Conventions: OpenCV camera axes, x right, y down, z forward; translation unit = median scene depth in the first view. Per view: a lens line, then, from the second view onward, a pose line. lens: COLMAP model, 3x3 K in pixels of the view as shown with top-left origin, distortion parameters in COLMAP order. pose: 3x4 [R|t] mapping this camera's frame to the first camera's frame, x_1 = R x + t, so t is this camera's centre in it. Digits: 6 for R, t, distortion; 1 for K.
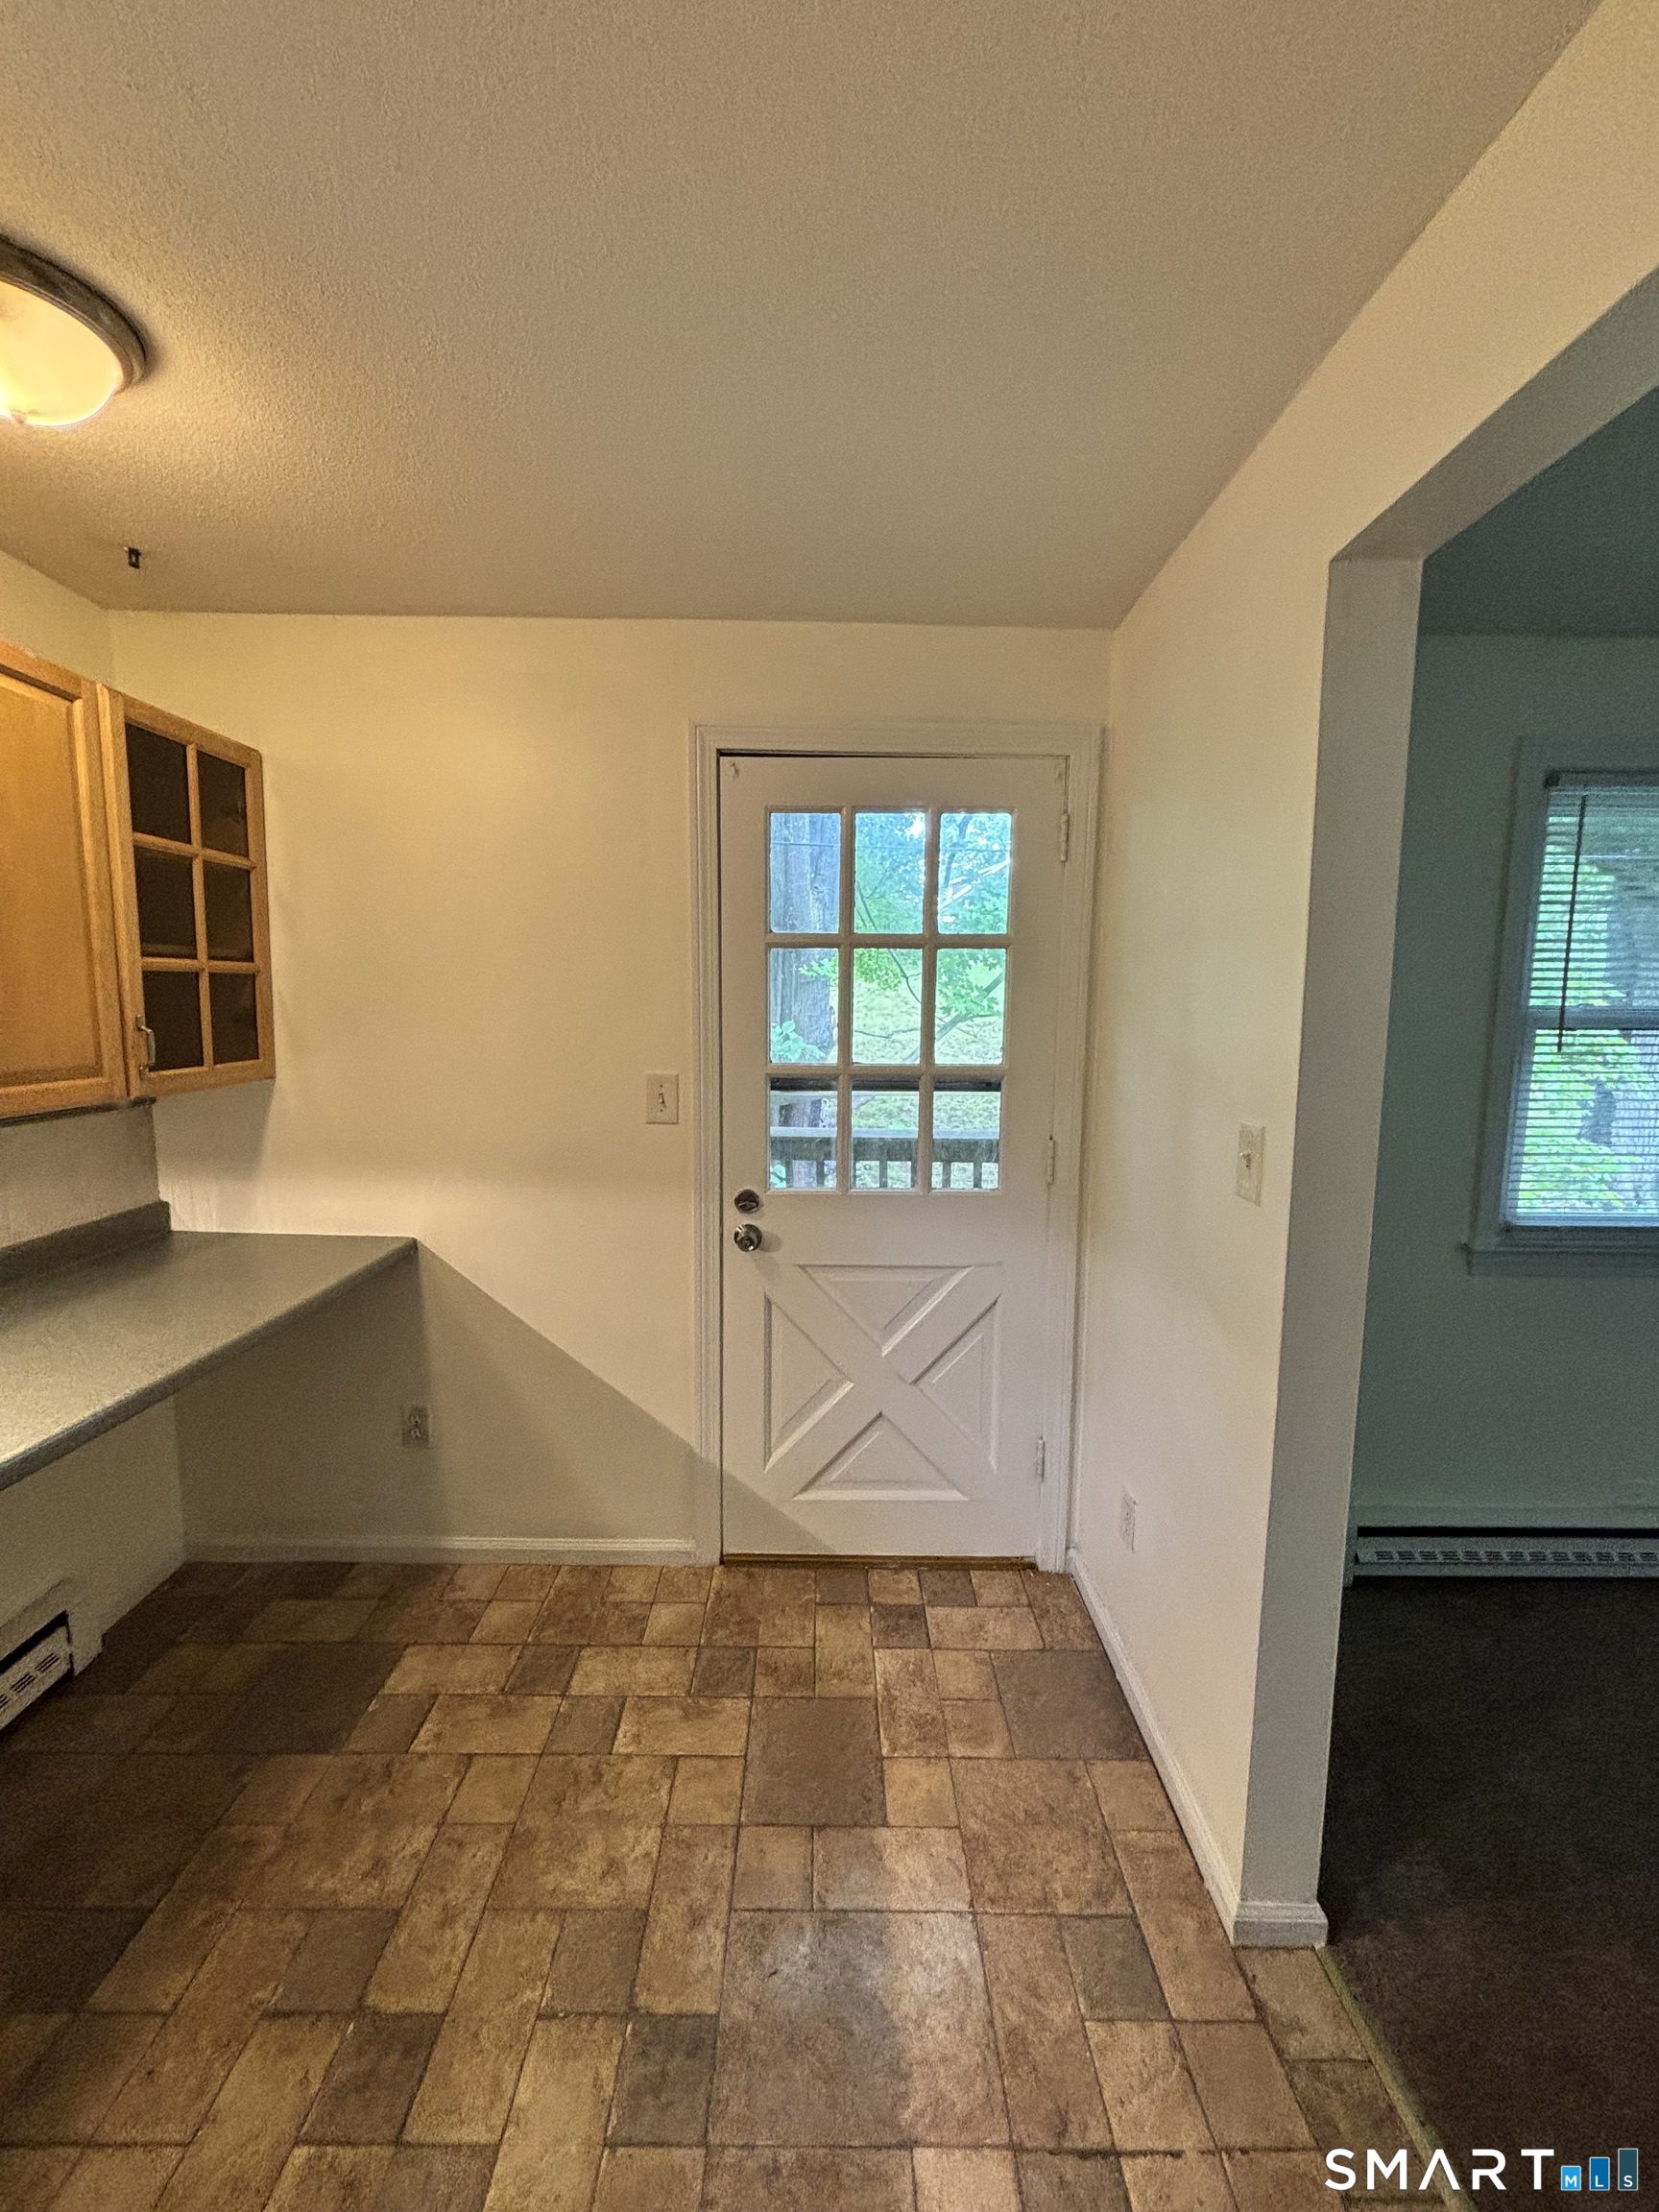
lens RADIAL K [[884.4, 0, 829.5], [0, 884.4, 1106.0], [0, 0, 1]] dist [-0.001042, -0.000030]
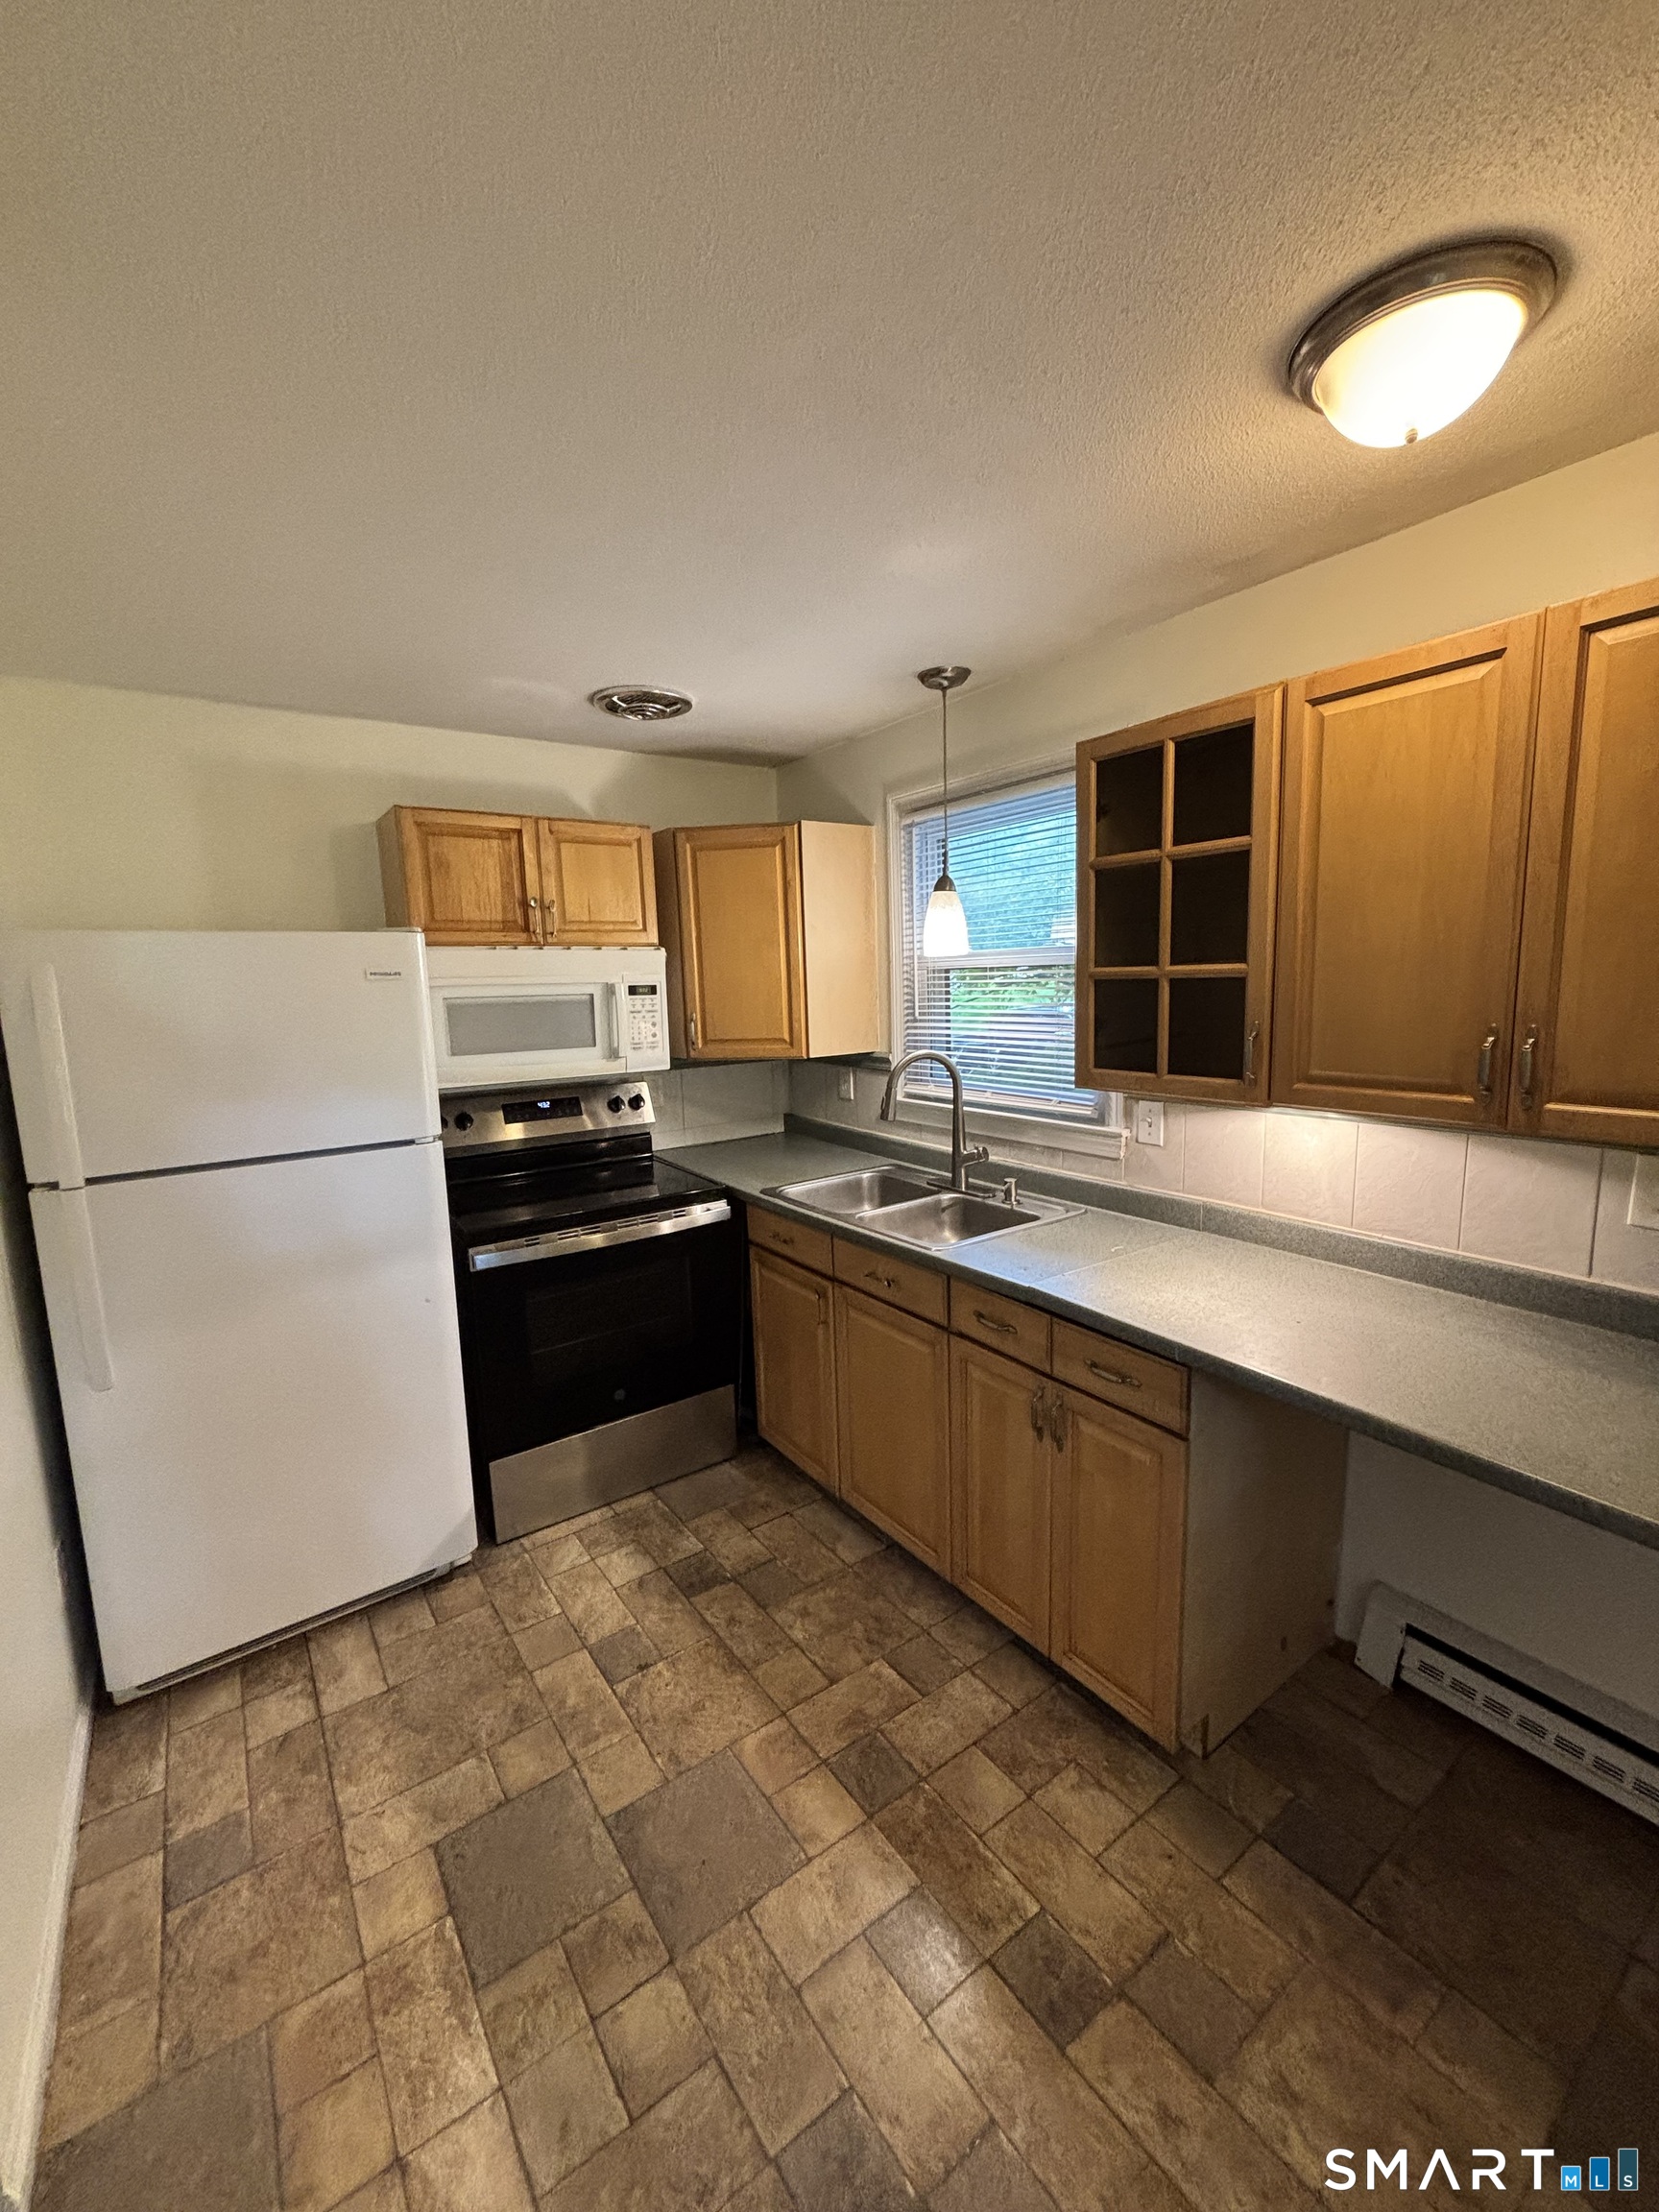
lens RADIAL K [[884.4, 0, 829.5], [0, 884.4, 1106.0], [0, 0, 1]] dist [-0.001042, -0.000030]
pose [[-0.817658, 0.098068, -0.567290, 0.238312], [-0.042105, 0.972559, 0.228815, -0.220348], [0.574162, 0.210978, -0.791092, 1.426314]]
